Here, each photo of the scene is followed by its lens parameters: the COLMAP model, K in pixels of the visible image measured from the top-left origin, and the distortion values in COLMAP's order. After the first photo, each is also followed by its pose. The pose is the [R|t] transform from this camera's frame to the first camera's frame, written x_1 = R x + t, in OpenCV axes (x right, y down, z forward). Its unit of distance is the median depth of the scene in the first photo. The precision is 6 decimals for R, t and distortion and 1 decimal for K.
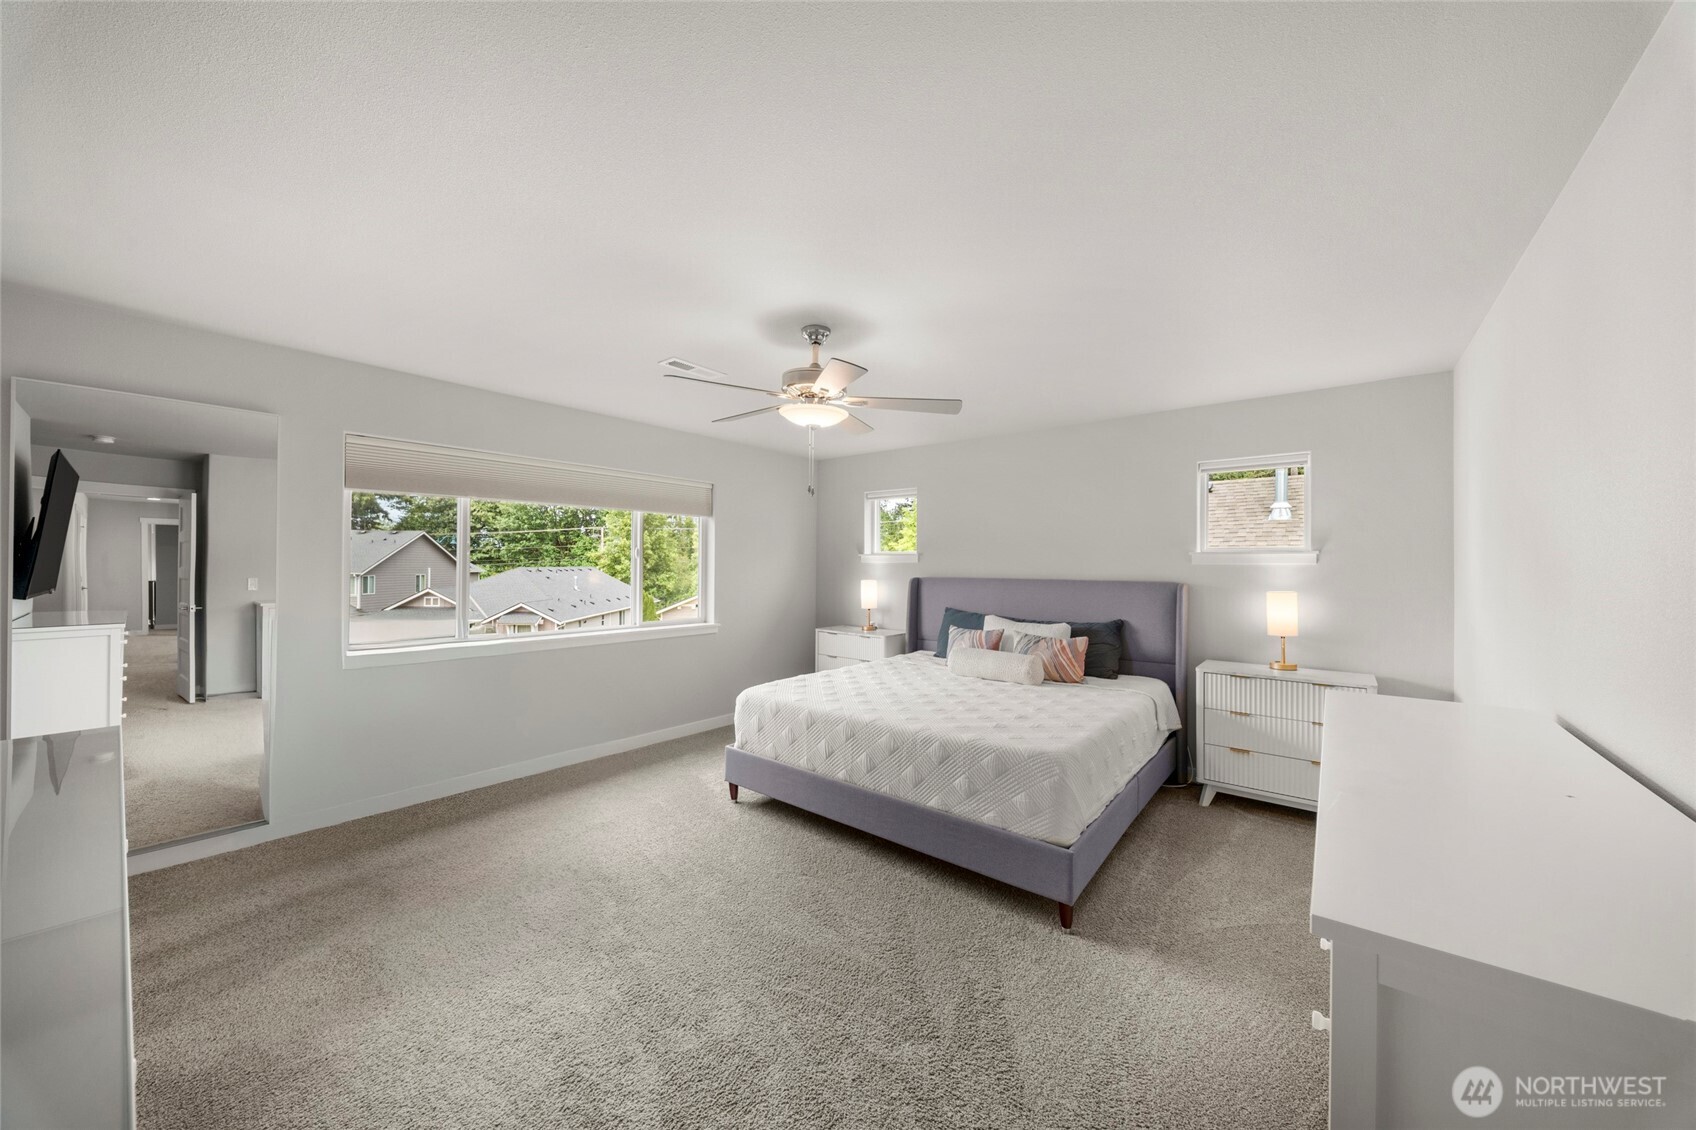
lens RADIAL K [[604.0, 0, 849.8], [0, 604.0, 539.2], [0, 0, 1]] dist [-0.002130, -0.000613]
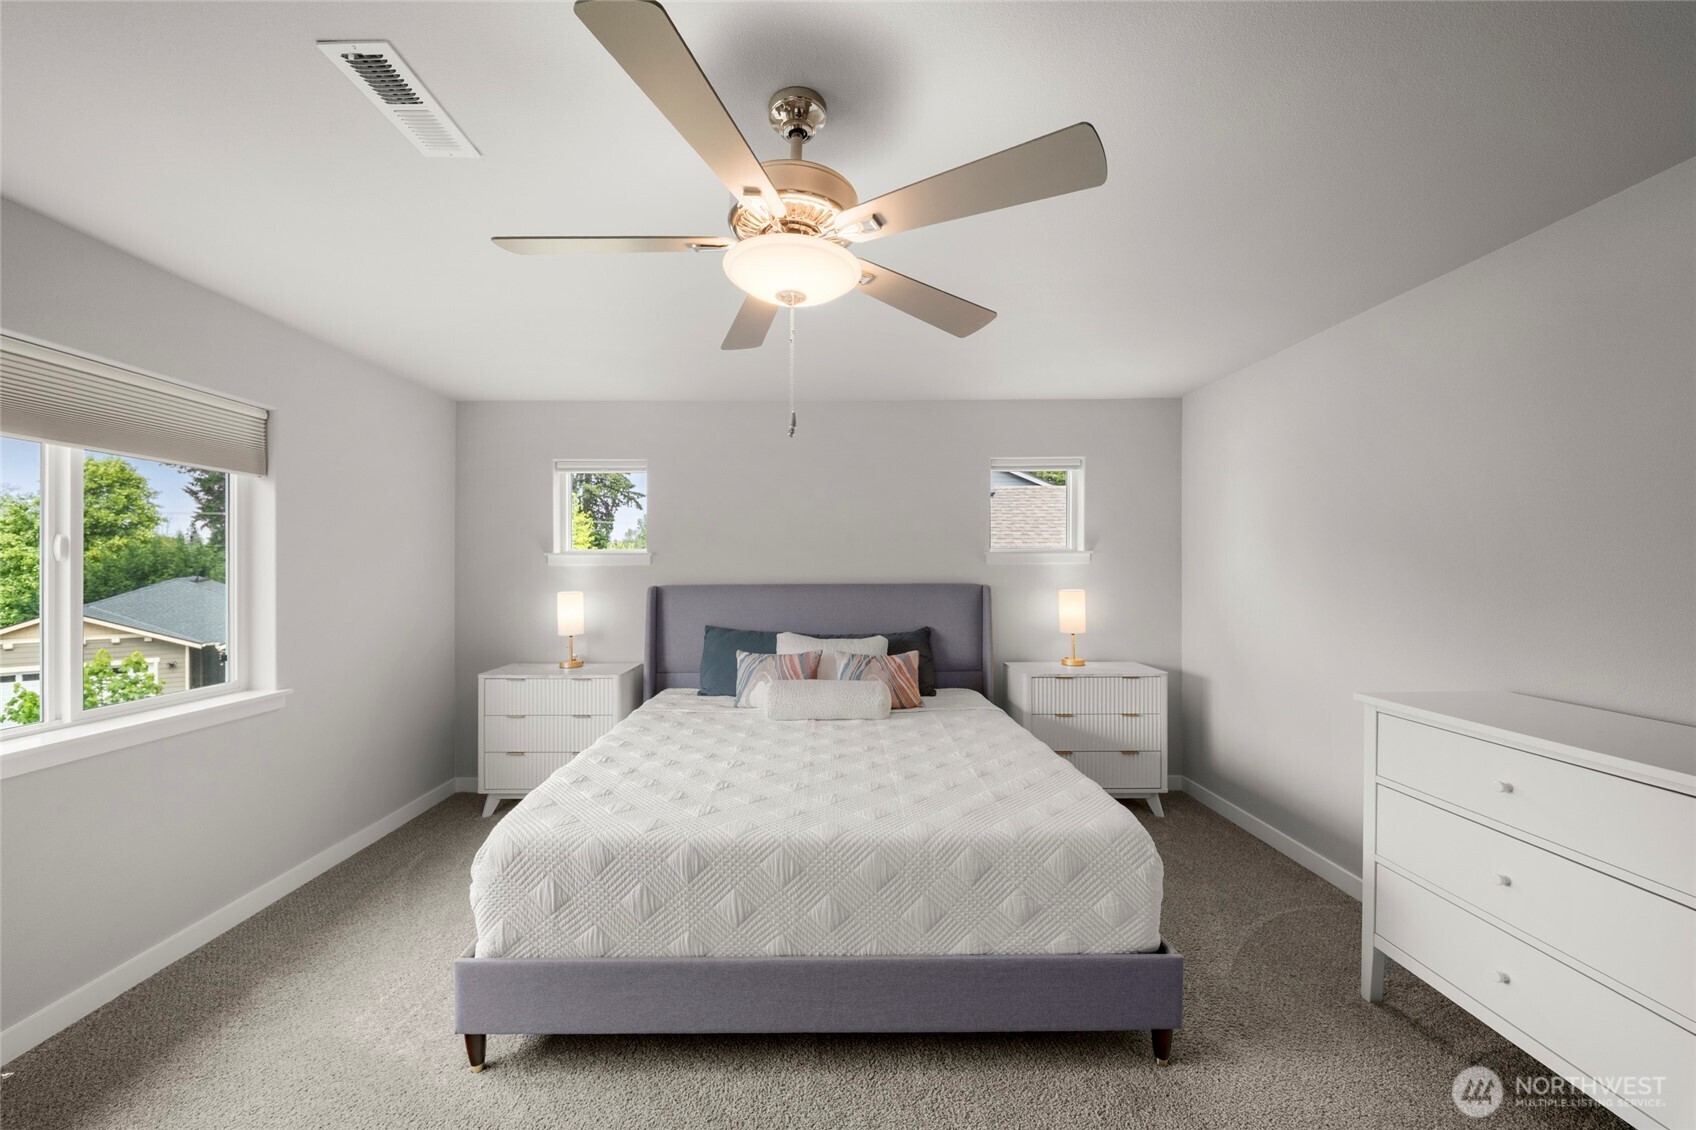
lens RADIAL K [[623.9, 0, 824.2], [0, 623.9, 558.7], [0, 0, 1]] dist [0.016223, -0.014069]
pose [[0.773176, -0.003007, 0.634184, -0.252735], [-0.016262, 0.999566, 0.024566, 0.012635], [-0.633983, -0.029307, 0.772792, 0.392912]]
